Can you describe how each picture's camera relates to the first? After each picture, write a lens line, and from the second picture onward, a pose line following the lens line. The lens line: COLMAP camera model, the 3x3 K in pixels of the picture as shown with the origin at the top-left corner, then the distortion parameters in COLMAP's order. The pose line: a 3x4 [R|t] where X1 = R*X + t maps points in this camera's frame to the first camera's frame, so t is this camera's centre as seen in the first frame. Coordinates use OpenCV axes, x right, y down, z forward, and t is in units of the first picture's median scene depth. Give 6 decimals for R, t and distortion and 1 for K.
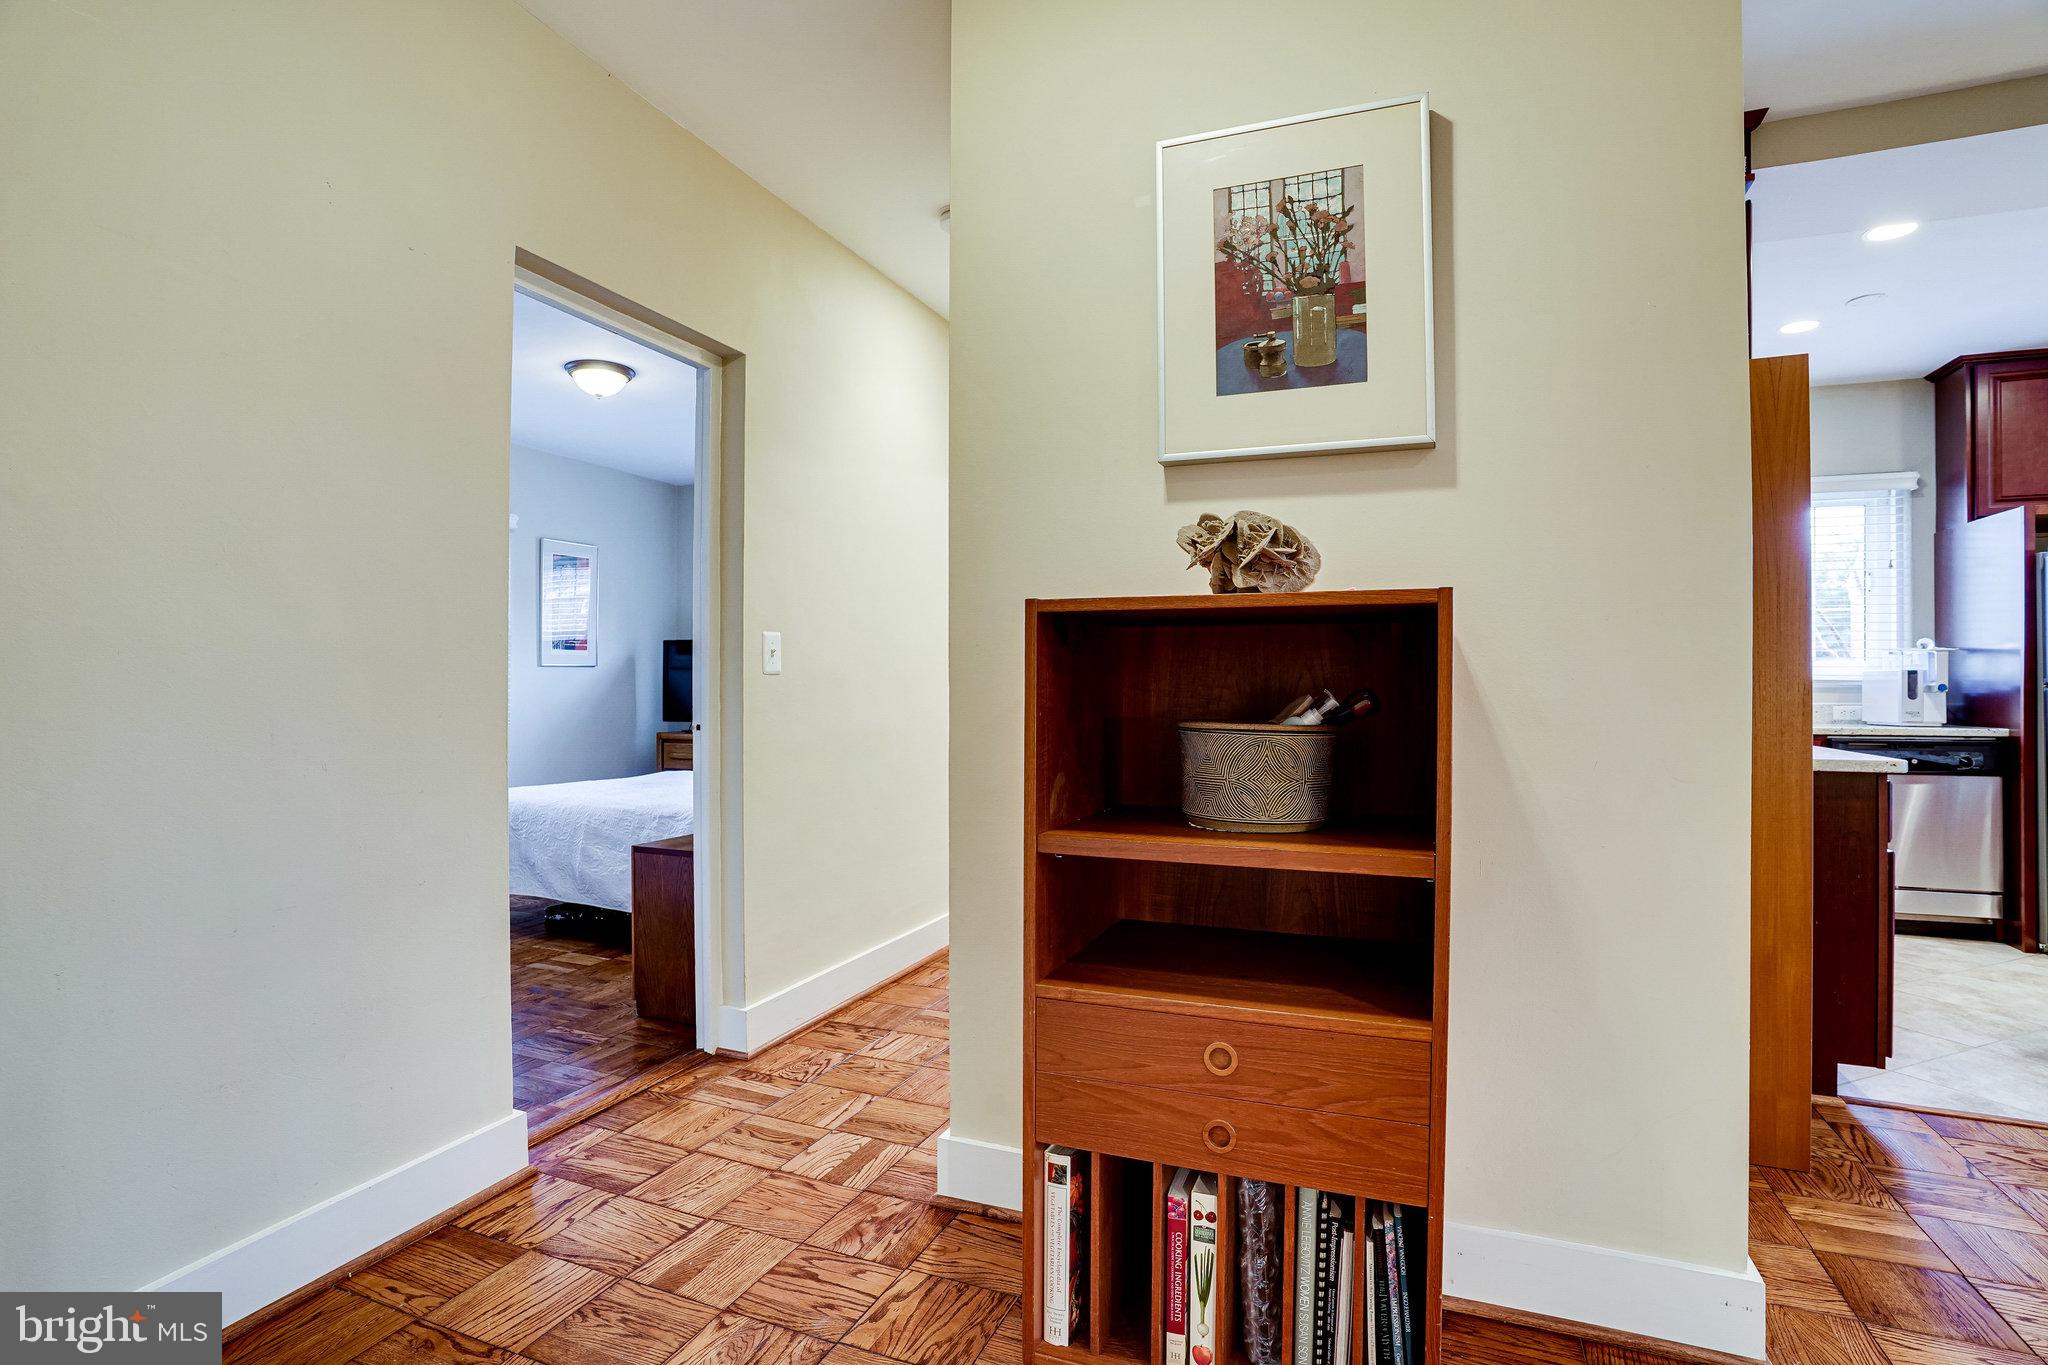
lens RADIAL K [[996.1, 0, 1024.0], [0, 996.1, 682.5], [0, 0, 1]] dist [-0.070949, 0.031751]
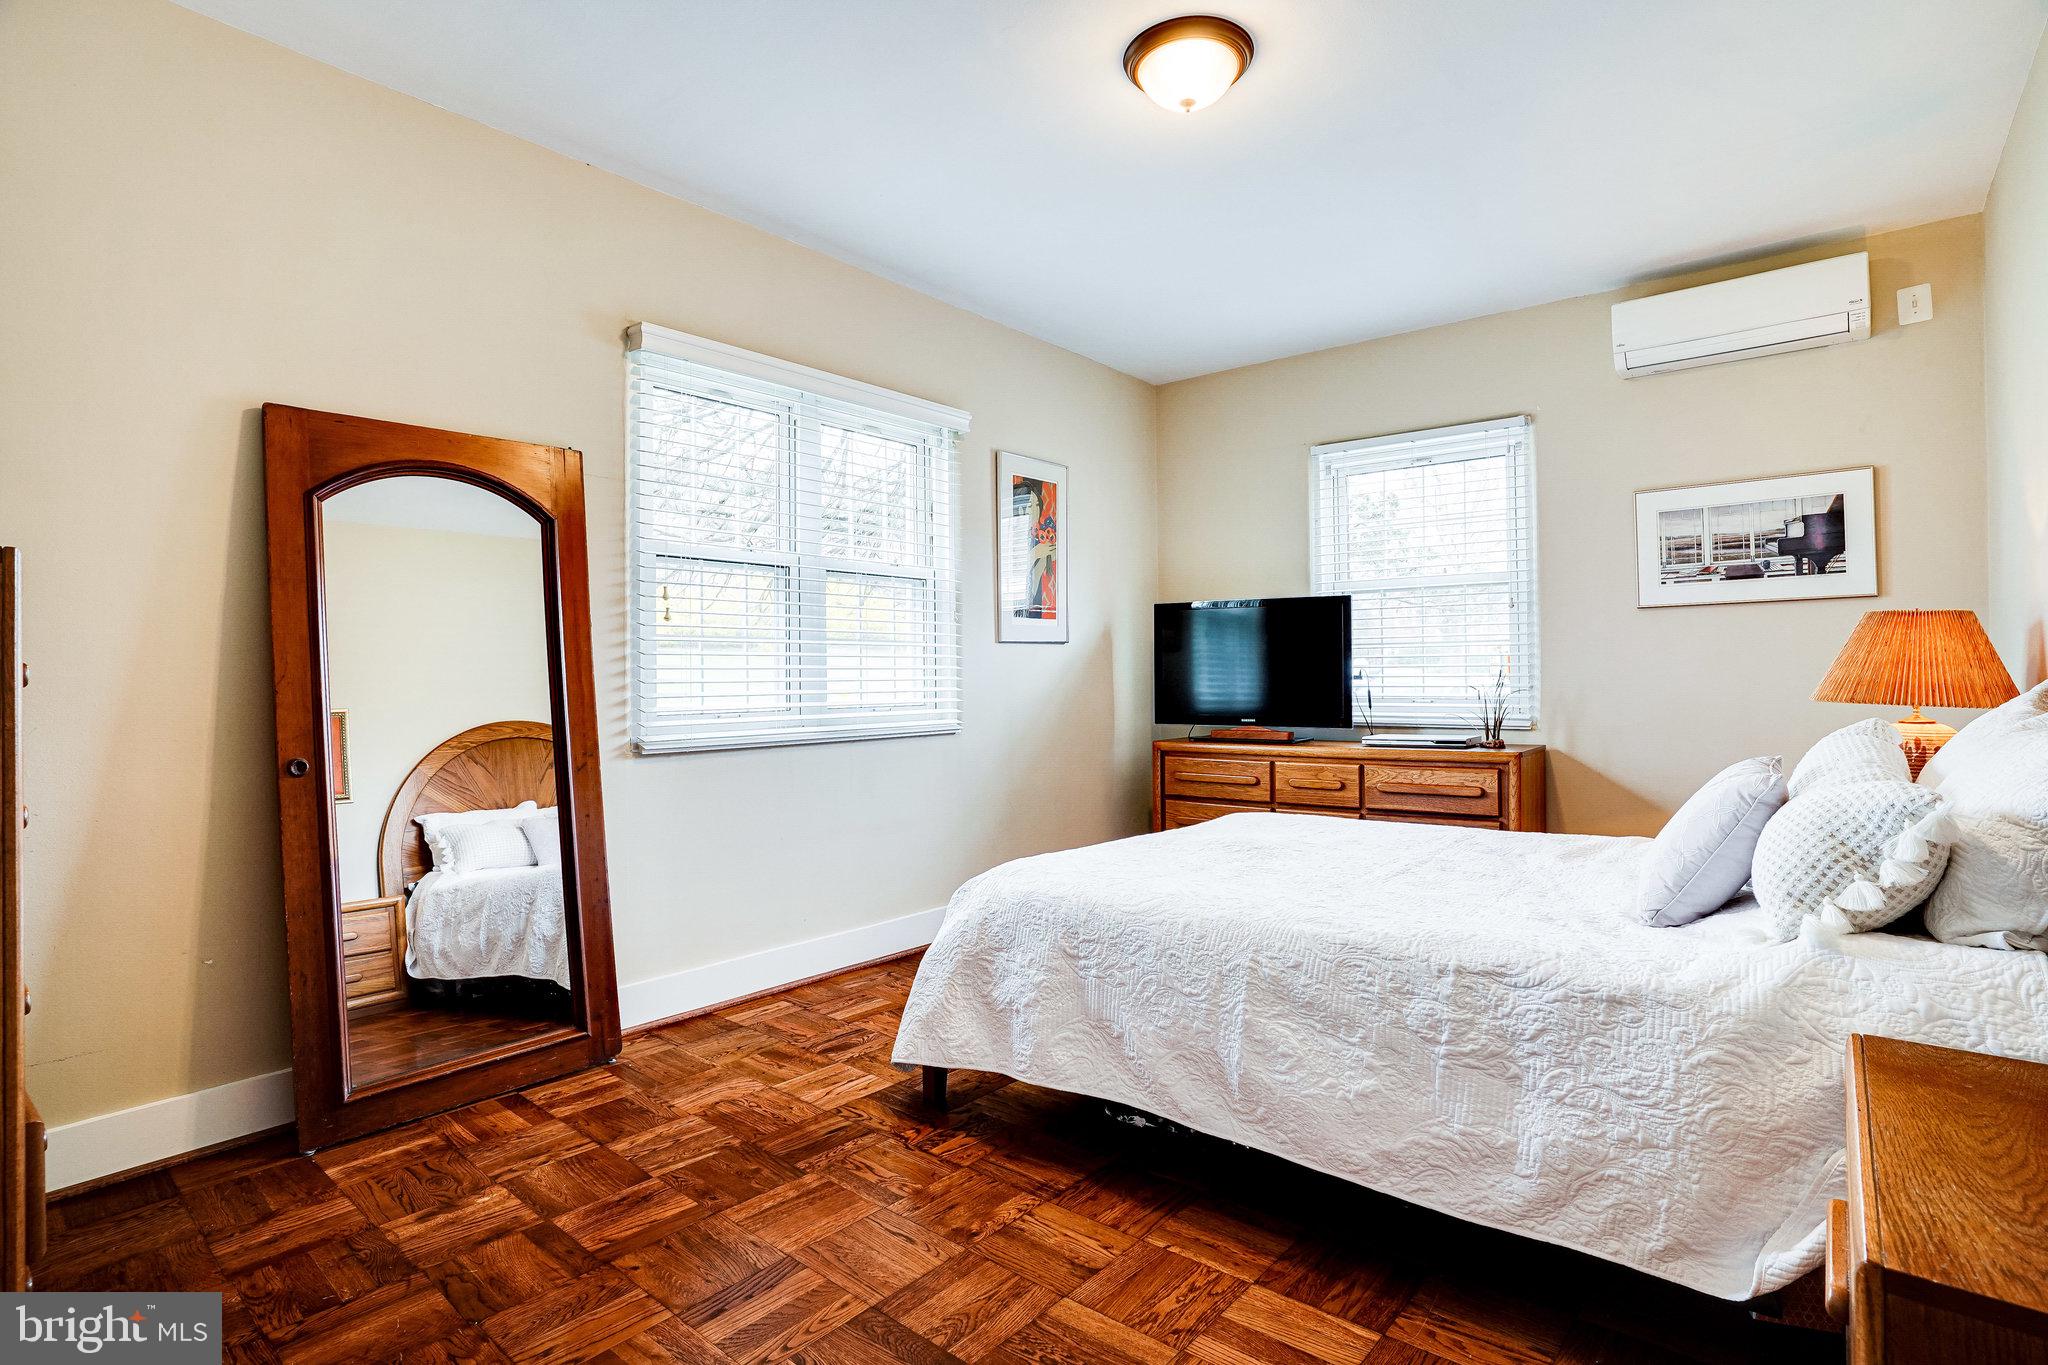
lens RADIAL K [[1037.7, 0, 1047.7], [0, 1037.7, 654.3], [0, 0, 1]] dist [-0.080366, 0.038562]
pose [[0.955249, -0.019653, -0.295151, -0.357276], [0.014200, 0.999687, -0.020608, 0.008818], [0.295463, 0.015494, 0.955228, 0.474842]]
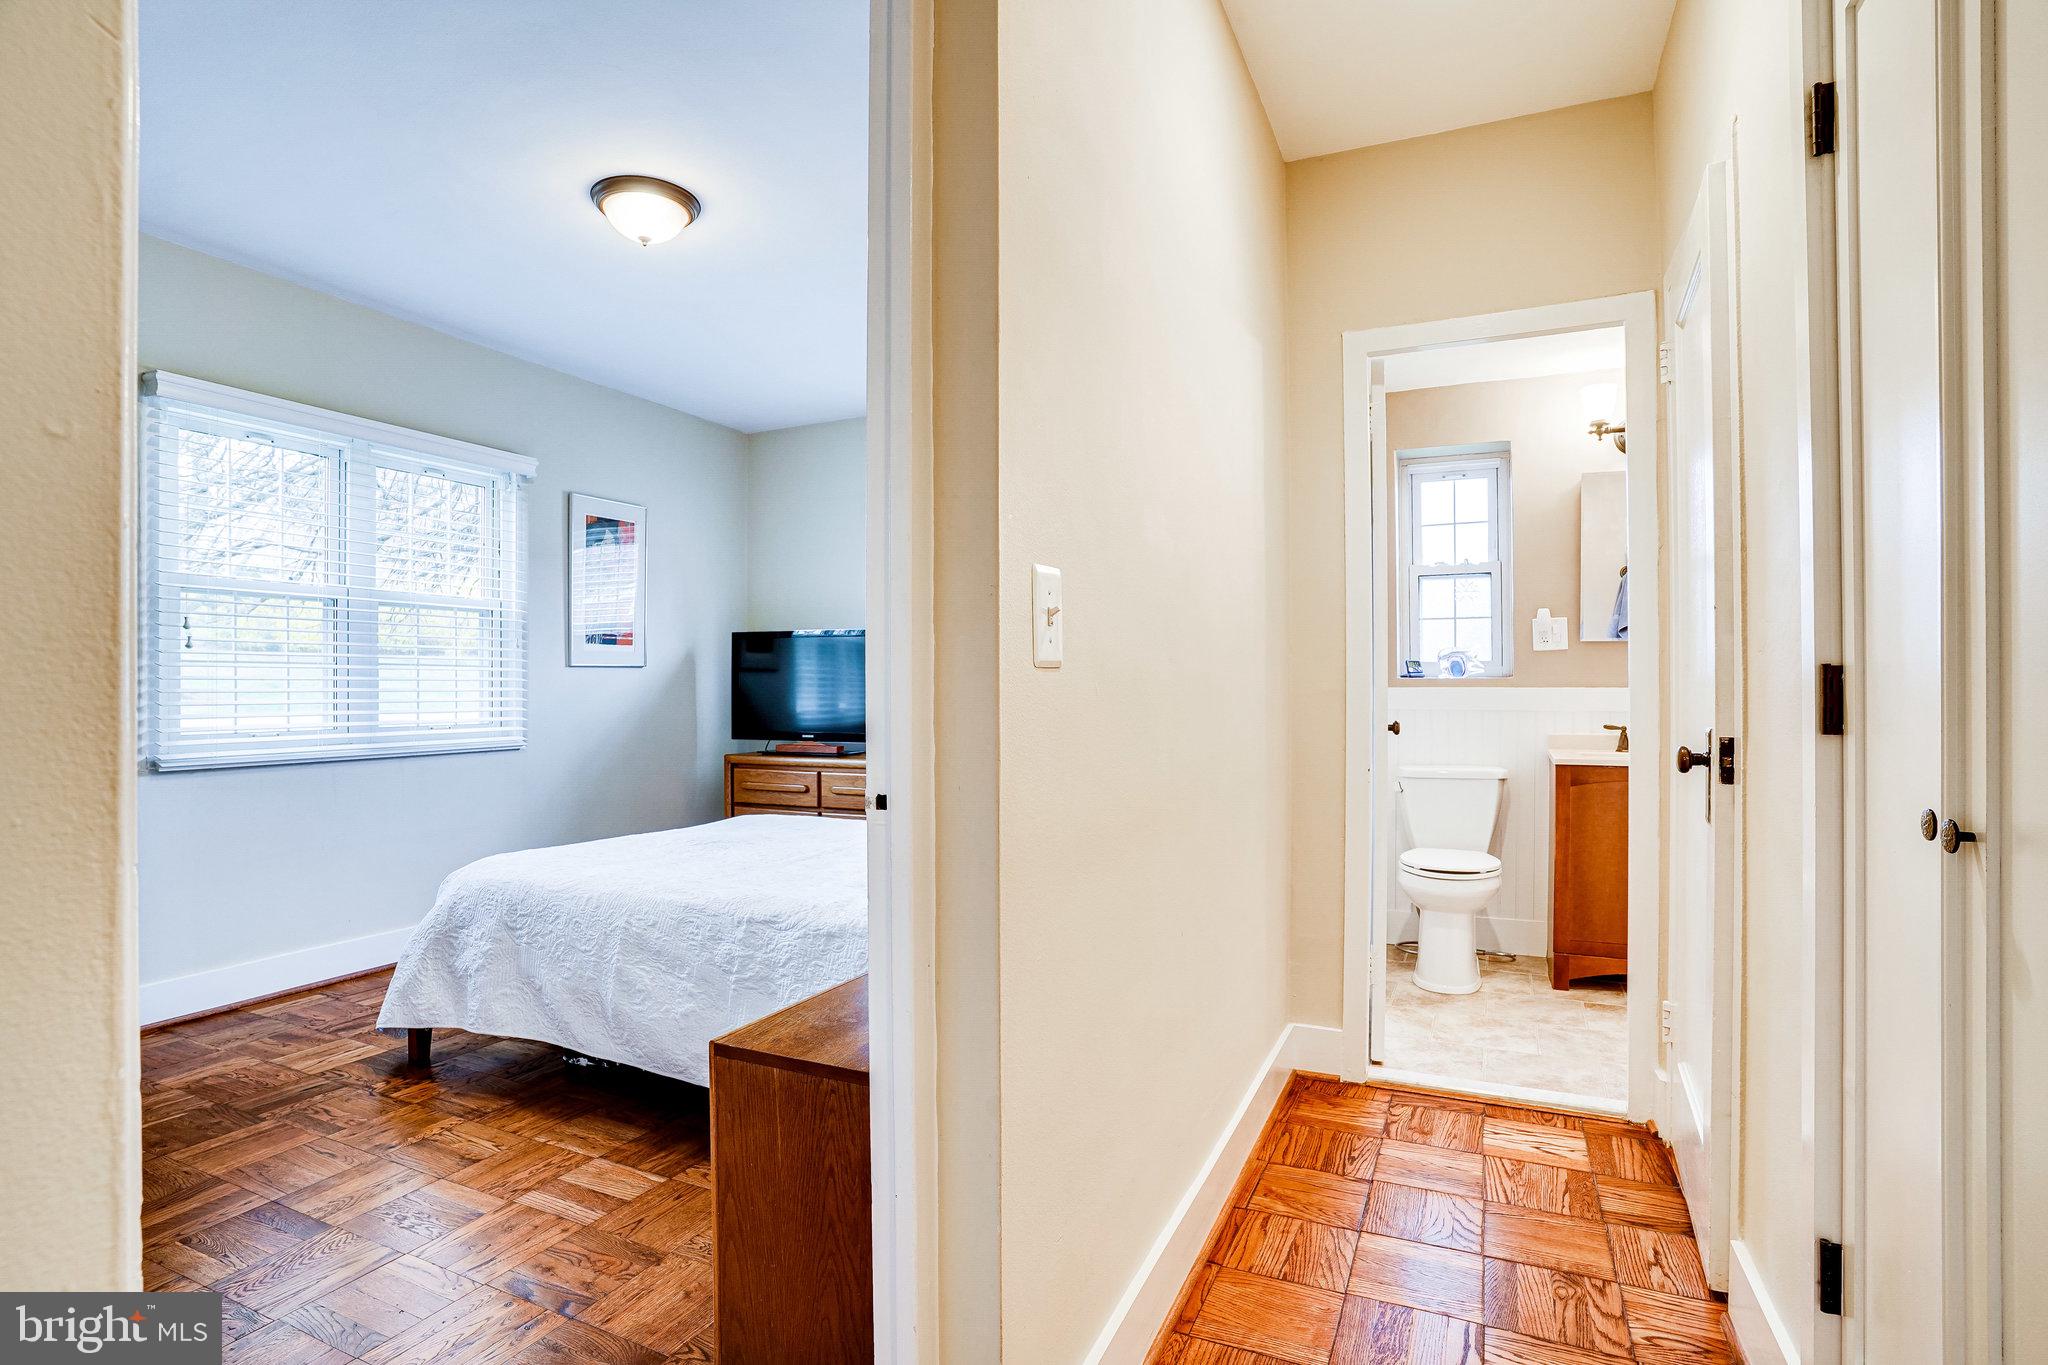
lens RADIAL K [[1020.6, 0, 1037.7], [0, 1020.6, 675.5], [0, 0, 1]] dist [-0.072493, 0.035023]
pose [[0.999051, -0.007409, -0.042924, -0.153249], [0.006990, 0.999927, -0.009900, -0.000303], [0.042994, 0.009590, 0.999029, 0.365299]]
